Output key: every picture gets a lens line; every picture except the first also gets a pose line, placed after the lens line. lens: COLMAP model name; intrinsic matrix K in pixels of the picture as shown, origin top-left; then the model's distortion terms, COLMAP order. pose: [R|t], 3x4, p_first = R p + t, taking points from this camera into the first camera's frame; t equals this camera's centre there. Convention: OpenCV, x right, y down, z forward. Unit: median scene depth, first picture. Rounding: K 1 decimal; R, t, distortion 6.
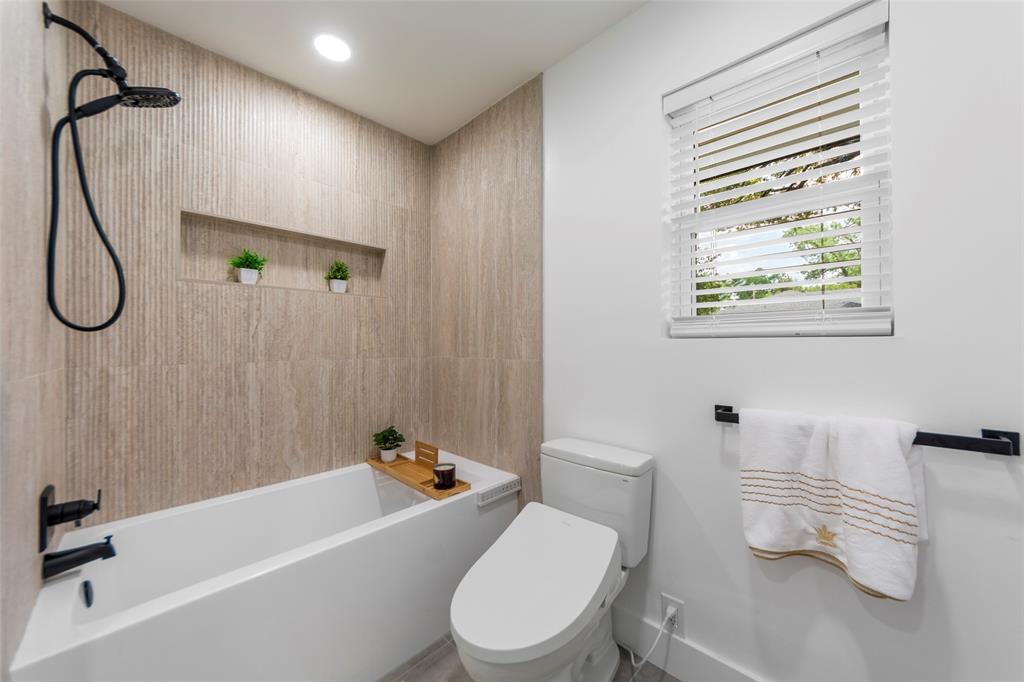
lens RADIAL K [[375.1, 0, 525.6], [0, 375.1, 344.1], [0, 0, 1]] dist [0.000458, 0.000021]
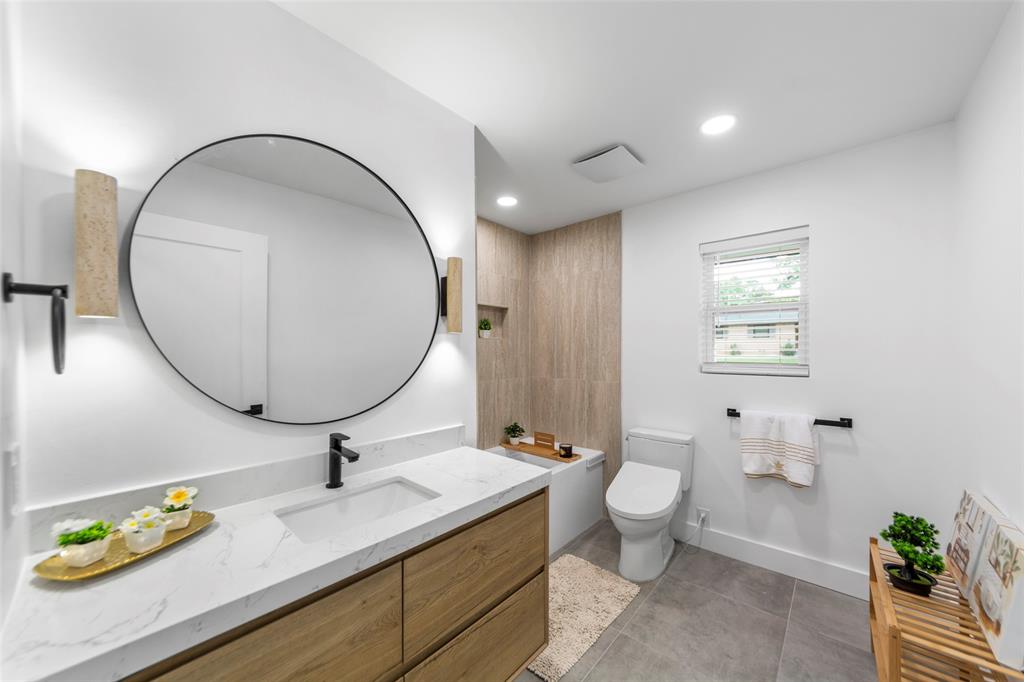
lens RADIAL K [[381.8, 0, 516.3], [0, 381.8, 350.8], [0, 0, 1]] dist [-0.000591, -0.000069]
pose [[0.999146, 0.002488, 0.041248, -0.452373], [-0.002902, 0.999946, 0.009989, -0.103947], [-0.041221, -0.010100, 0.999099, -0.631199]]
